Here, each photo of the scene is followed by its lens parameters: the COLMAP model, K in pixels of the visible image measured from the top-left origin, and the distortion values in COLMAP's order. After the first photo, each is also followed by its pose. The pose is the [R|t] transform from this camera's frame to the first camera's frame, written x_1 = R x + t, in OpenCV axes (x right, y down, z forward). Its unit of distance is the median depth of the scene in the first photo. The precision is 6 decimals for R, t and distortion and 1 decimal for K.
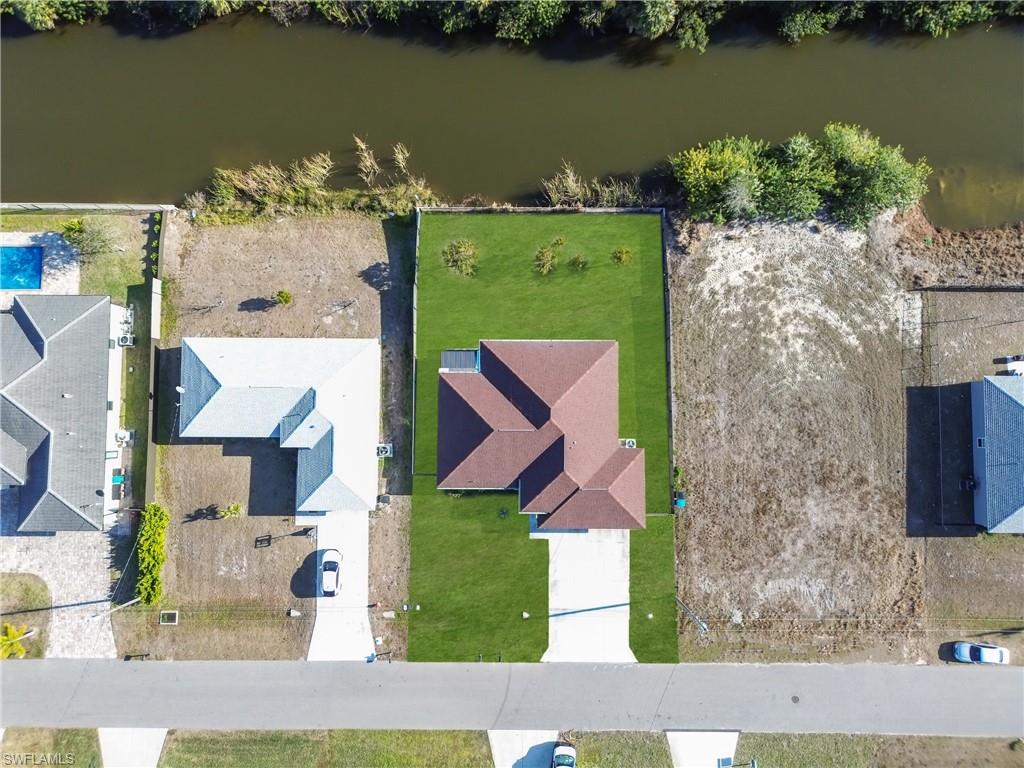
lens RADIAL K [[717.1, 0, 511.0], [0, 717.1, 384.6], [0, 0, 1]] dist [0.062387, -0.062934]
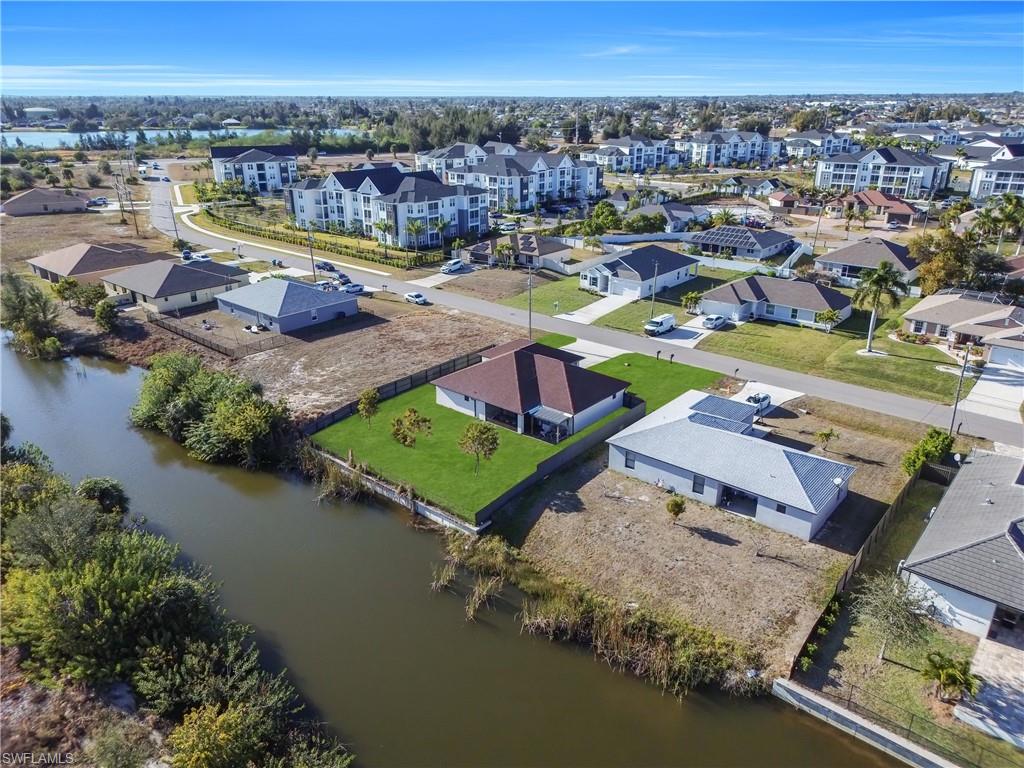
lens RADIAL K [[717.1, 0, 511.0], [0, 717.1, 384.6], [0, 0, 1]] dist [0.062387, -0.062934]
pose [[-0.763280, -0.233769, 0.602292, -0.620476], [0.645460, -0.235503, 0.726580, -0.784342], [-0.028010, 0.943340, 0.330643, 0.605024]]
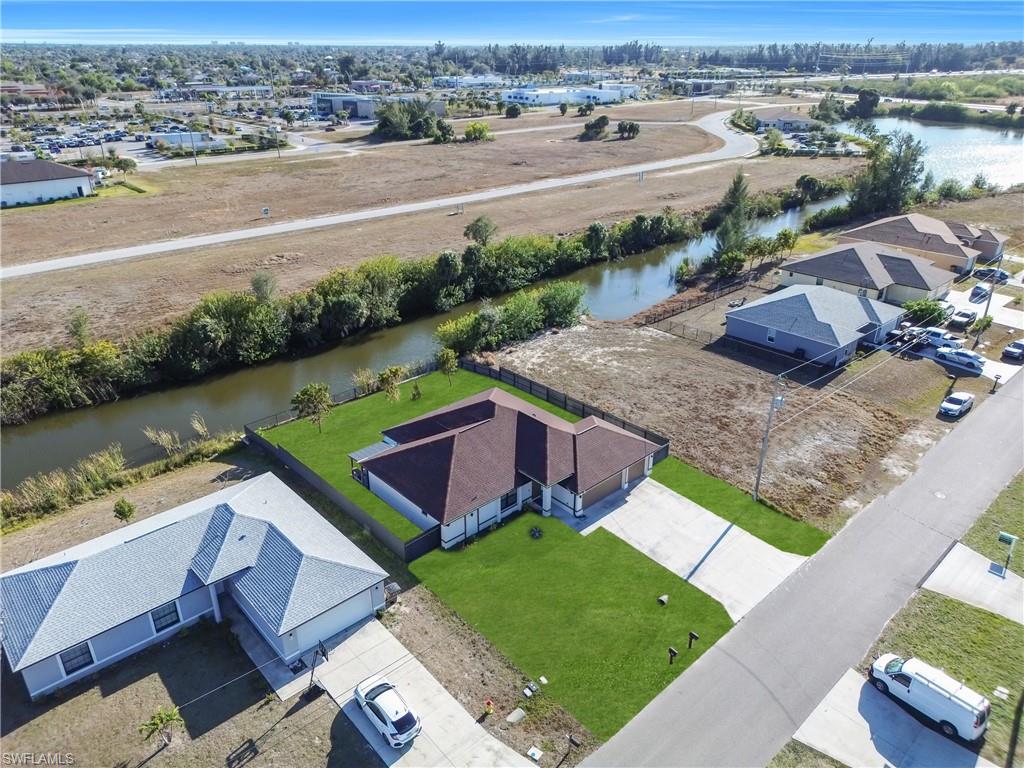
lens RADIAL K [[717.1, 0, 511.0], [0, 717.1, 384.6], [0, 0, 1]] dist [0.062387, -0.062934]
pose [[0.734305, -0.284808, 0.616182, -0.443450], [0.677712, 0.359420, -0.641501, 0.582796], [-0.038763, 0.888652, 0.456942, 0.519276]]
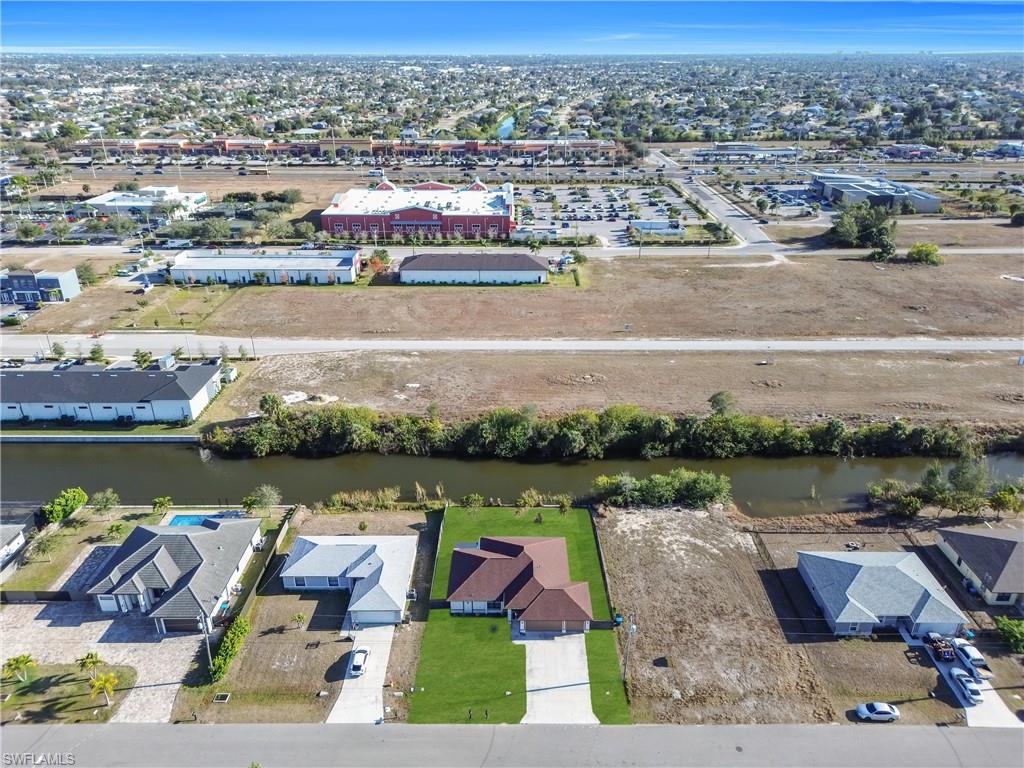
lens RADIAL K [[717.1, 0, 511.0], [0, 717.1, 384.6], [0, 0, 1]] dist [0.062387, -0.062934]
pose [[0.999994, 0.003386, 0.000607, 0.023032], [-0.001037, 0.465205, -0.885202, 1.179154], [-0.003280, 0.885196, 0.465206, -0.056444]]
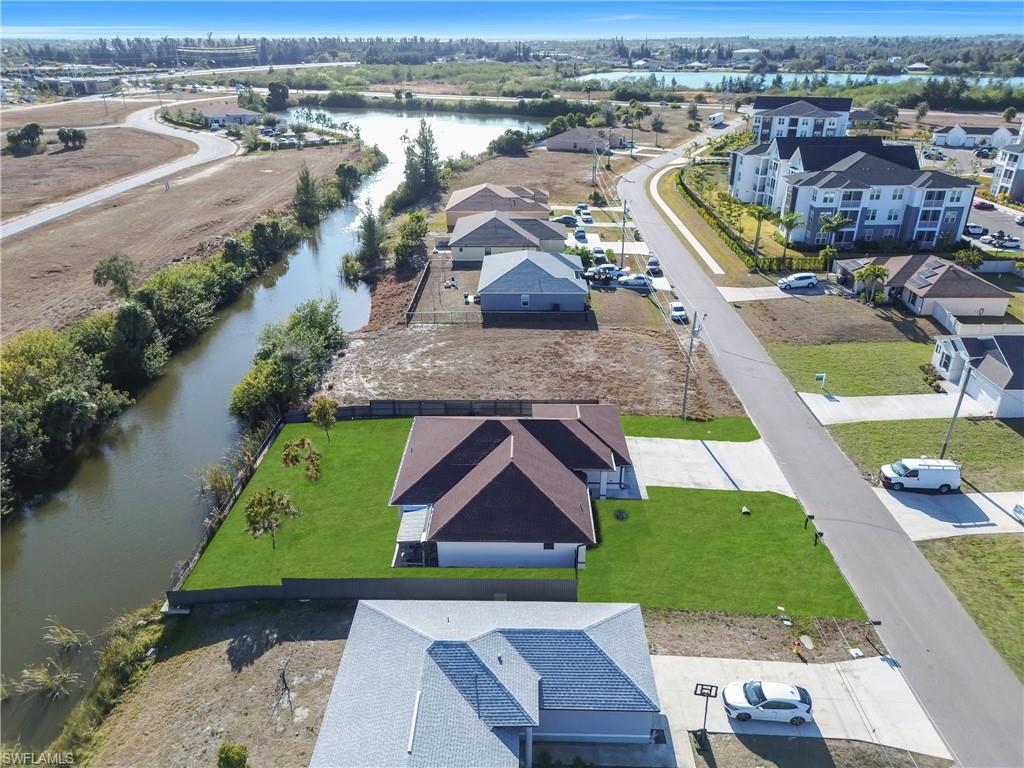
lens RADIAL K [[717.1, 0, 511.0], [0, 717.1, 384.6], [0, 0, 1]] dist [0.062387, -0.062934]
pose [[0.014448, -0.428137, 0.903599, -0.639936], [0.998657, 0.051147, 0.008266, 0.048568], [-0.049755, 0.902266, 0.428300, 0.549043]]
